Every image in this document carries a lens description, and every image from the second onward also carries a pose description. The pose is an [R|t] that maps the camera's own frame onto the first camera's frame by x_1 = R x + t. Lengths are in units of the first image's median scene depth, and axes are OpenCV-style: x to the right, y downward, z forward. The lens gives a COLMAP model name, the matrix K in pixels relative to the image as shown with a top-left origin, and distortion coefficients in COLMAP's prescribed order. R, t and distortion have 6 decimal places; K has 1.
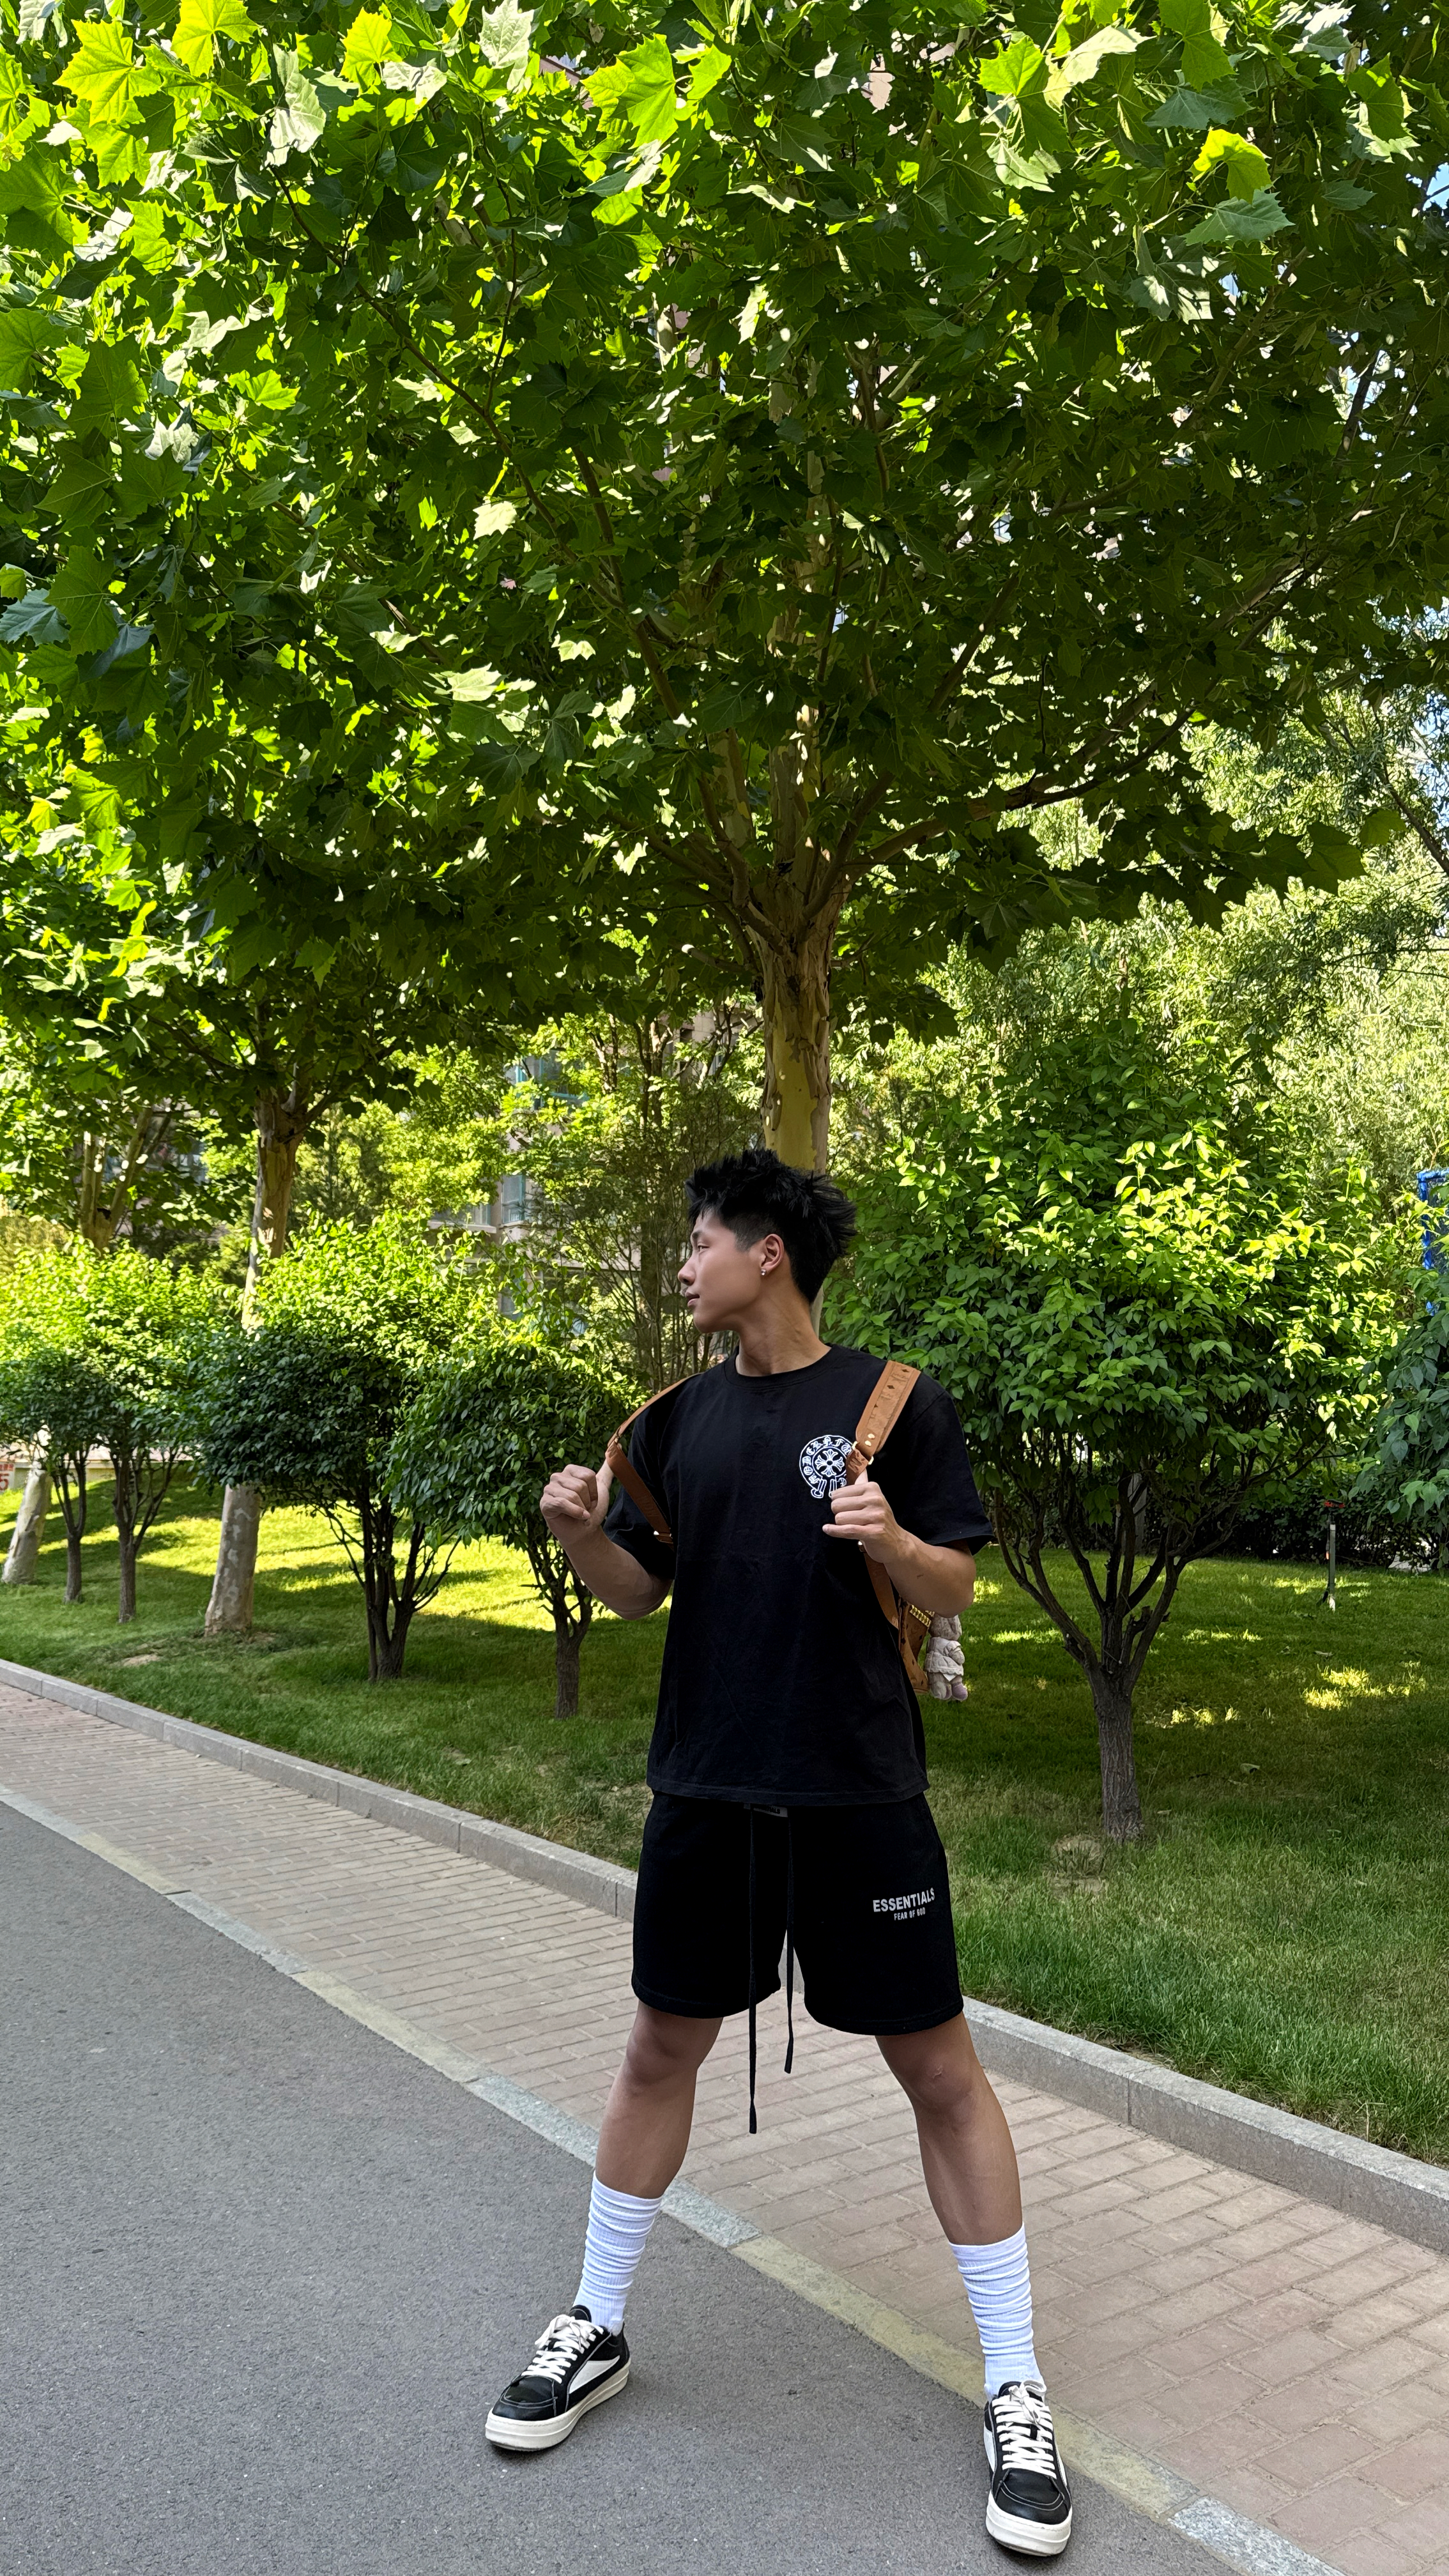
lens RADIAL K [[1818.1, 0, 706.6], [0, 1818.1, 1262.7], [0, 0, 1]] dist [0.047982, -0.056208]
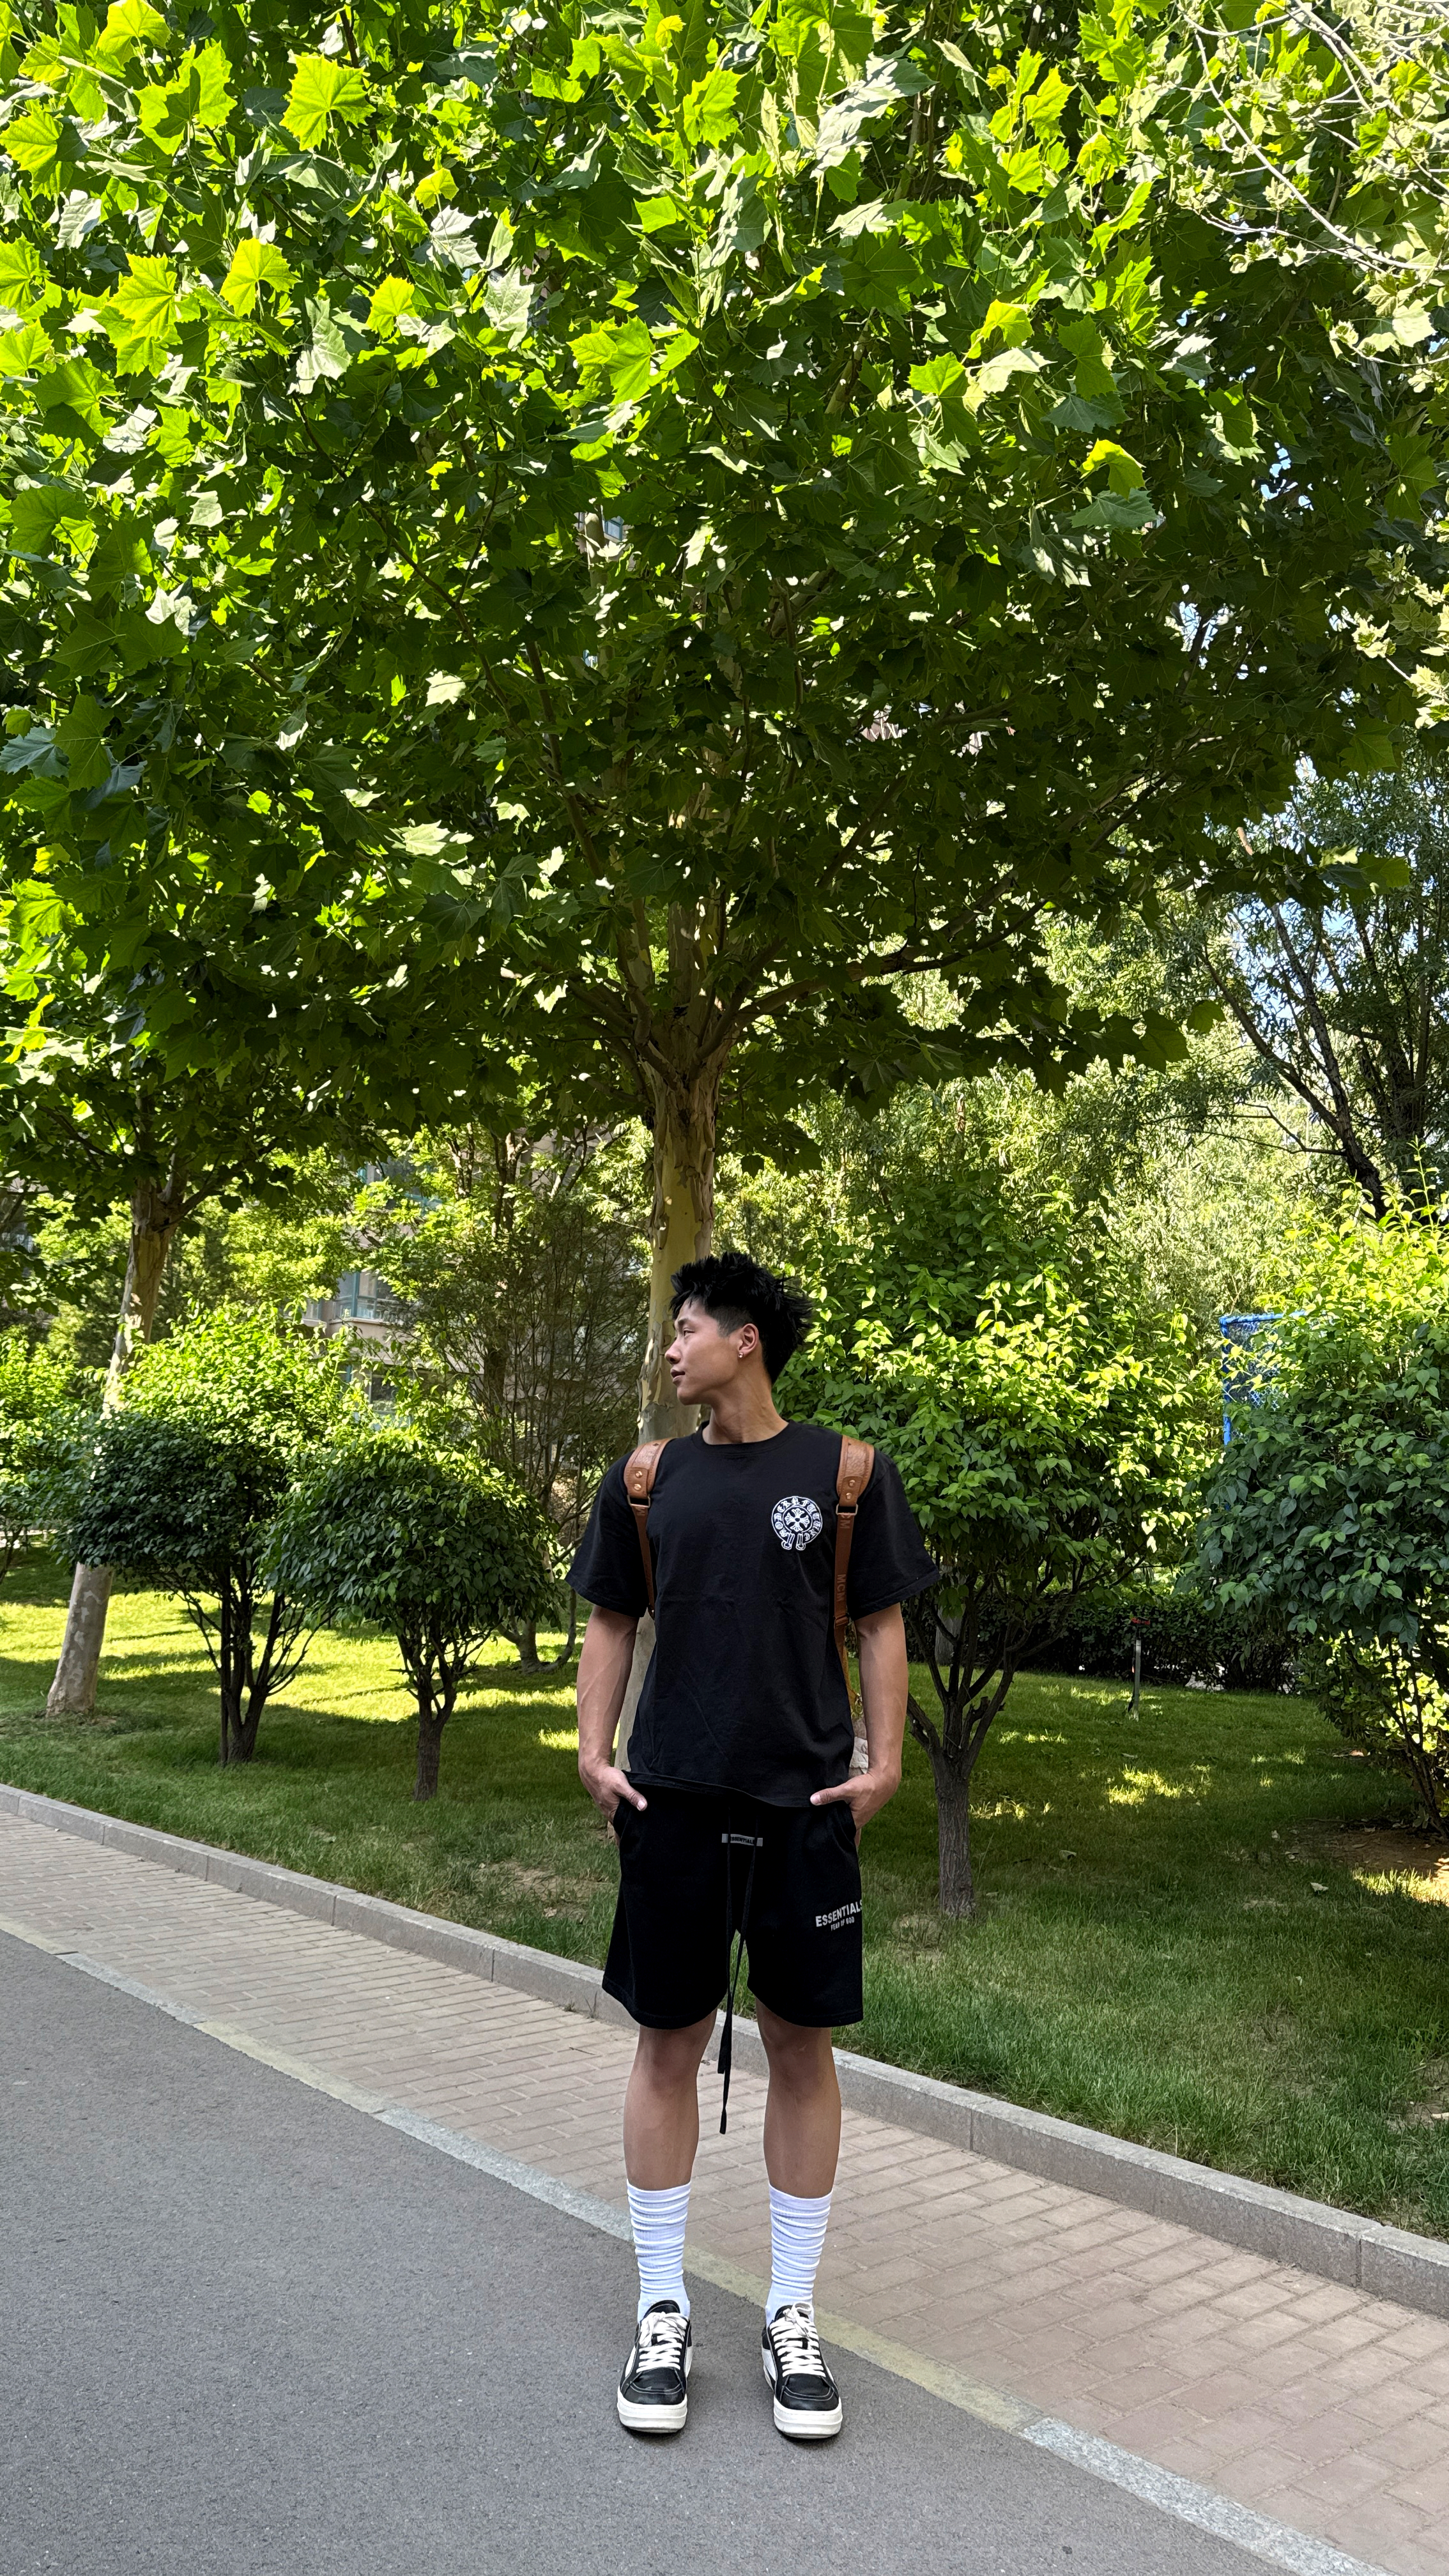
lens RADIAL K [[1818.1, 0, 702.6], [0, 1818.1, 1270.3], [0, 0, 1]] dist [0.047982, -0.056208]
pose [[0.994322, 0.051548, 0.093091, -0.048988], [-0.046293, 0.997257, -0.057762, 0.001056], [-0.095813, 0.053125, 0.993981, -0.100561]]
